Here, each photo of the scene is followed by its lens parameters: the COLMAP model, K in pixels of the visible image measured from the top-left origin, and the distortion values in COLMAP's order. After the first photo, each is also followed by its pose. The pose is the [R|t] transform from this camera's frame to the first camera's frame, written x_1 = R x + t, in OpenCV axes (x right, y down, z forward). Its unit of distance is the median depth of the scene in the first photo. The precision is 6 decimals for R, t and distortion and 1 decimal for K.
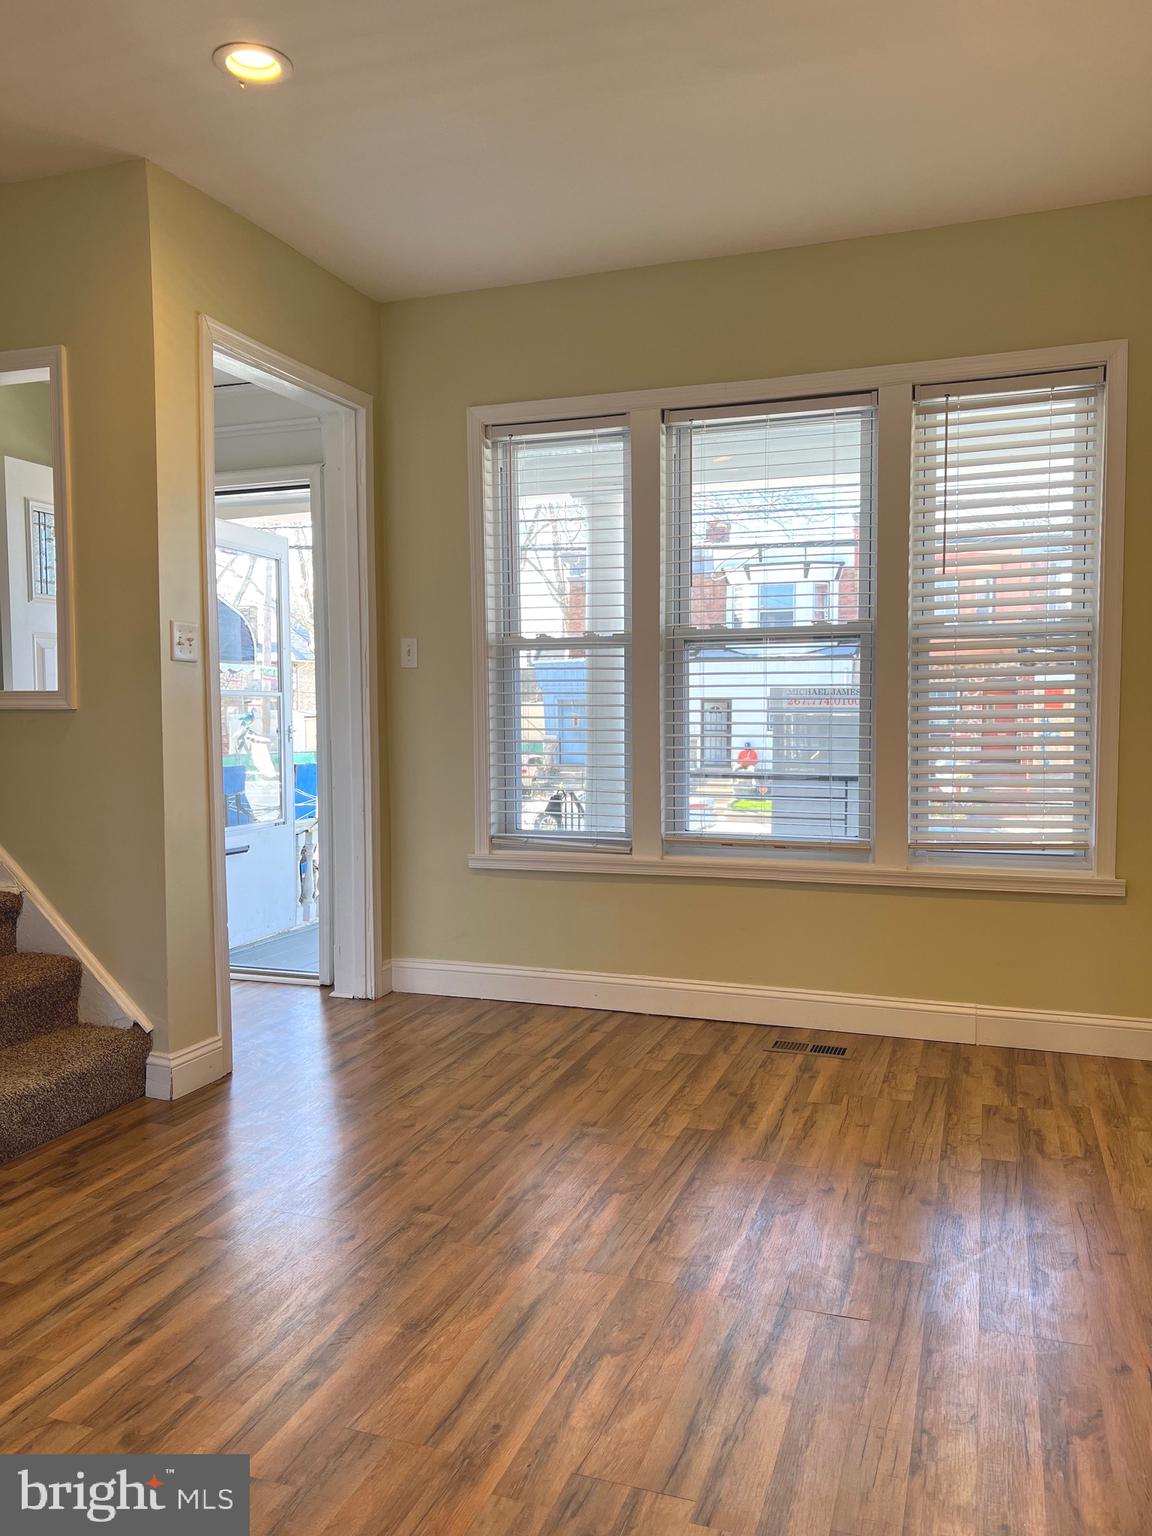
lens RADIAL K [[1161.3, 0, 574.5], [0, 1161.3, 768.8], [0, 0, 1]] dist [0.040274, -0.043209]
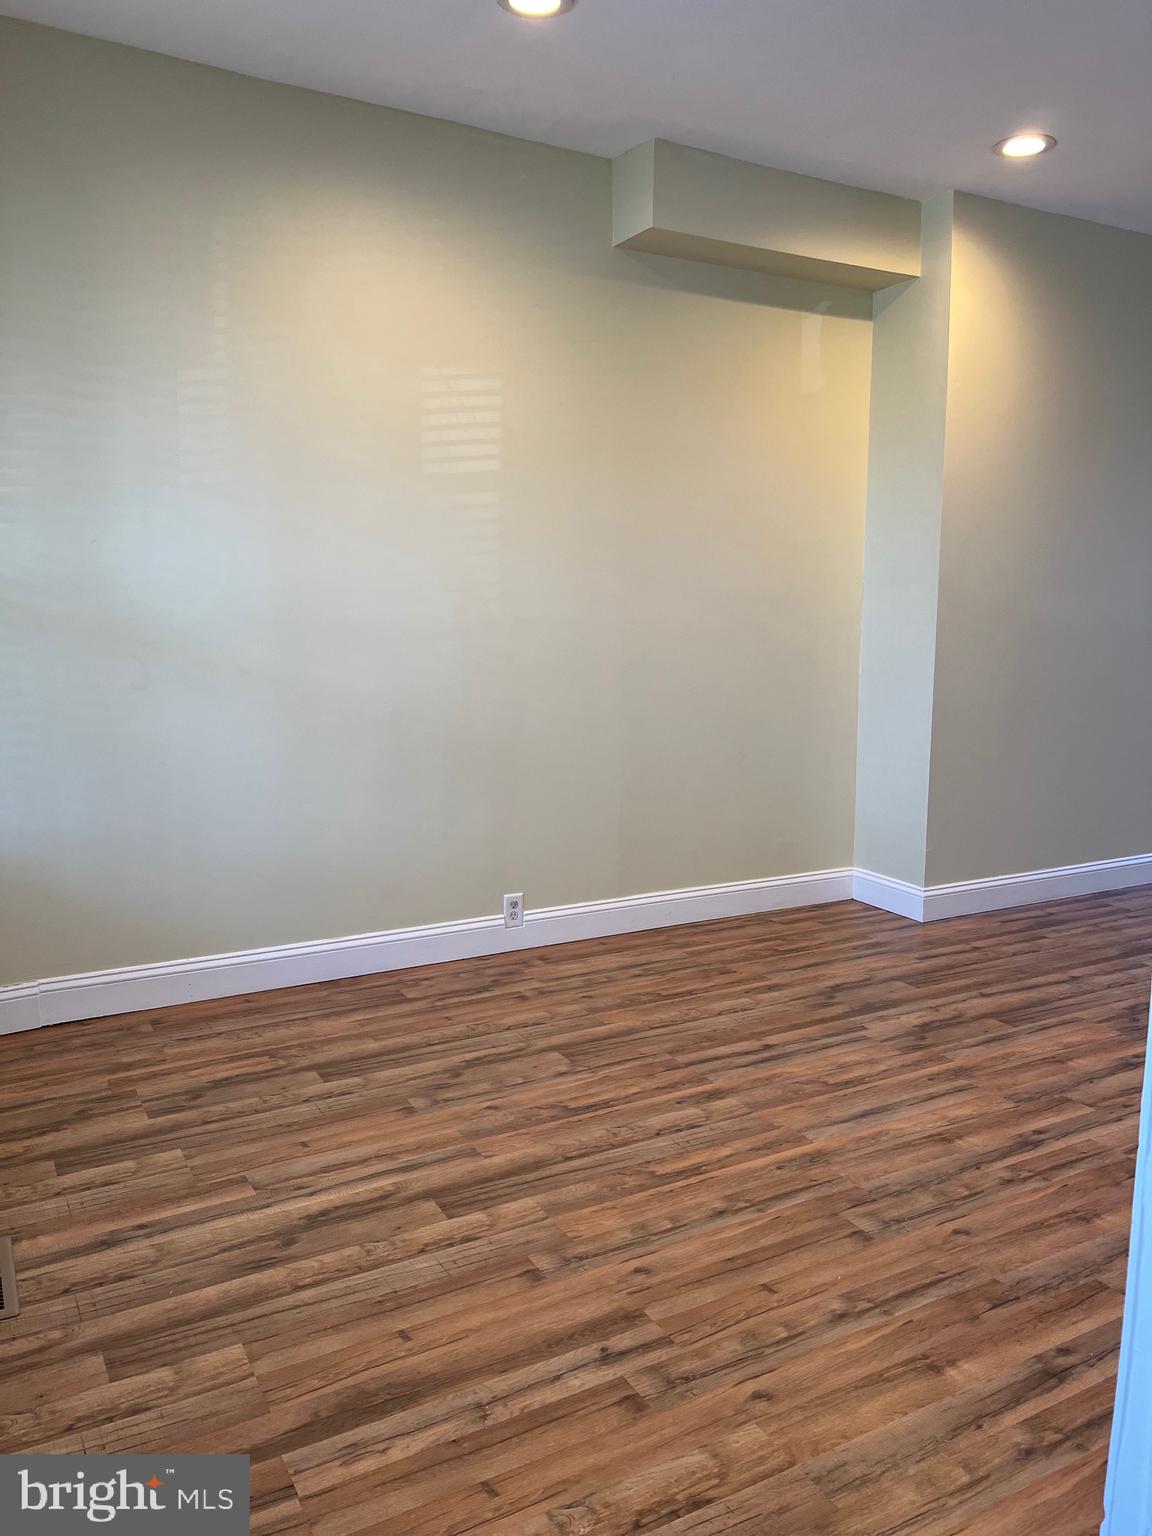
lens RADIAL K [[1161.3, 0, 572.3], [0, 1161.3, 770.0], [0, 0, 1]] dist [0.040274, -0.043209]
pose [[-0.751449, -0.093253, 0.653168, -0.405556], [0.032653, 0.983492, 0.177980, -0.098852], [-0.658982, 0.155071, -0.735999, 1.391891]]
